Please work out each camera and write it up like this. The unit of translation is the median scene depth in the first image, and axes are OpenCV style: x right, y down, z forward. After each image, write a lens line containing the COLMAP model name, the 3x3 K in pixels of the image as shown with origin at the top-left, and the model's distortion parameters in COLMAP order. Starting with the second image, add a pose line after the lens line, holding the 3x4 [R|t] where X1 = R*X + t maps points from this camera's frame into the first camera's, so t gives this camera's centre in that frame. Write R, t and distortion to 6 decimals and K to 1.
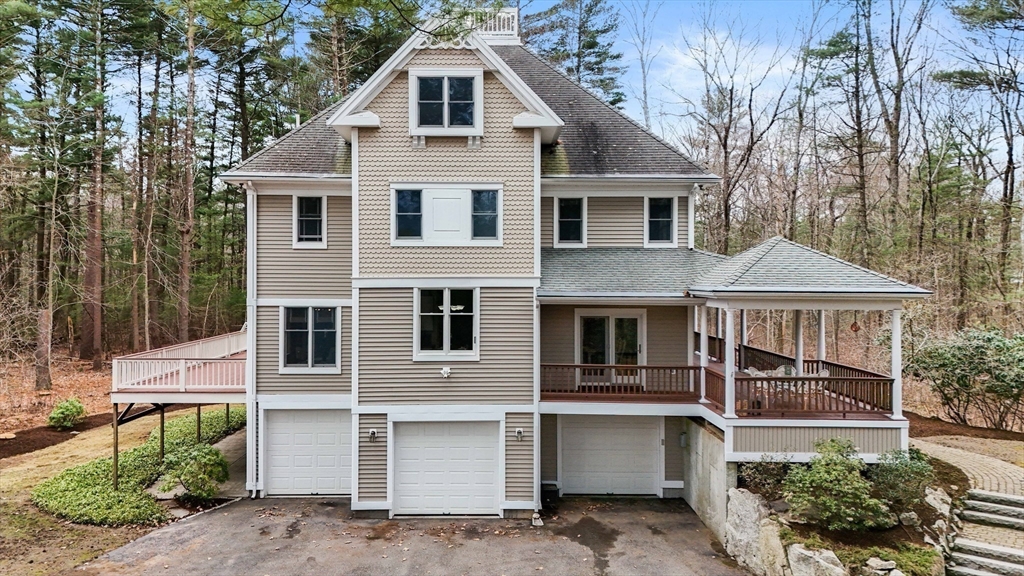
lens RADIAL K [[722.0, 0, 513.1], [0, 722.0, 278.6], [0, 0, 1]] dist [0.028857, -0.005694]
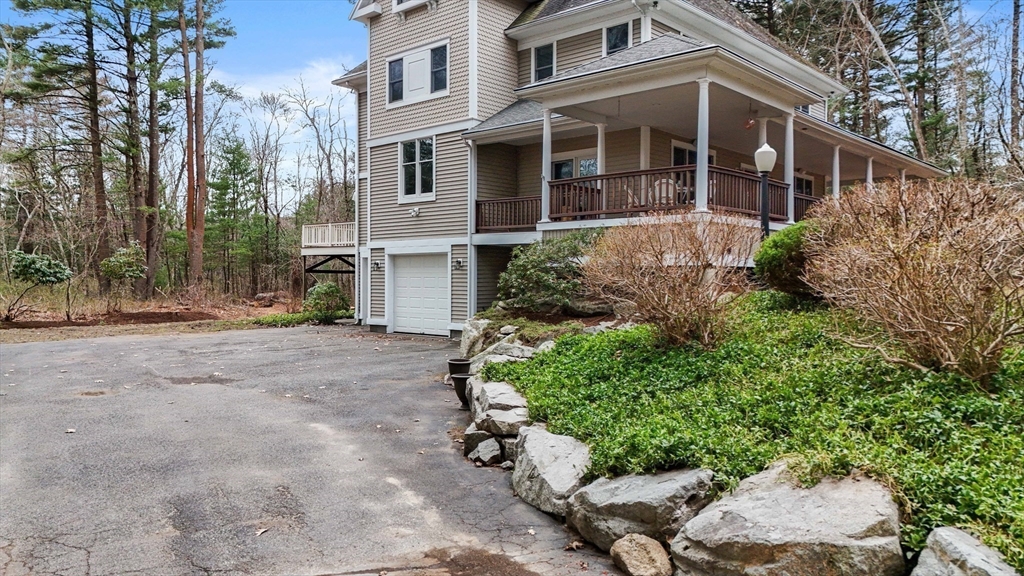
lens RADIAL K [[722.0, 0, 509.4], [0, 722.0, 283.6], [0, 0, 1]] dist [0.028857, -0.005694]
pose [[0.740560, 0.012886, -0.671867, 0.804422], [-0.003276, 0.999873, 0.015566, 0.227171], [0.671983, -0.009327, 0.740508, 0.234431]]
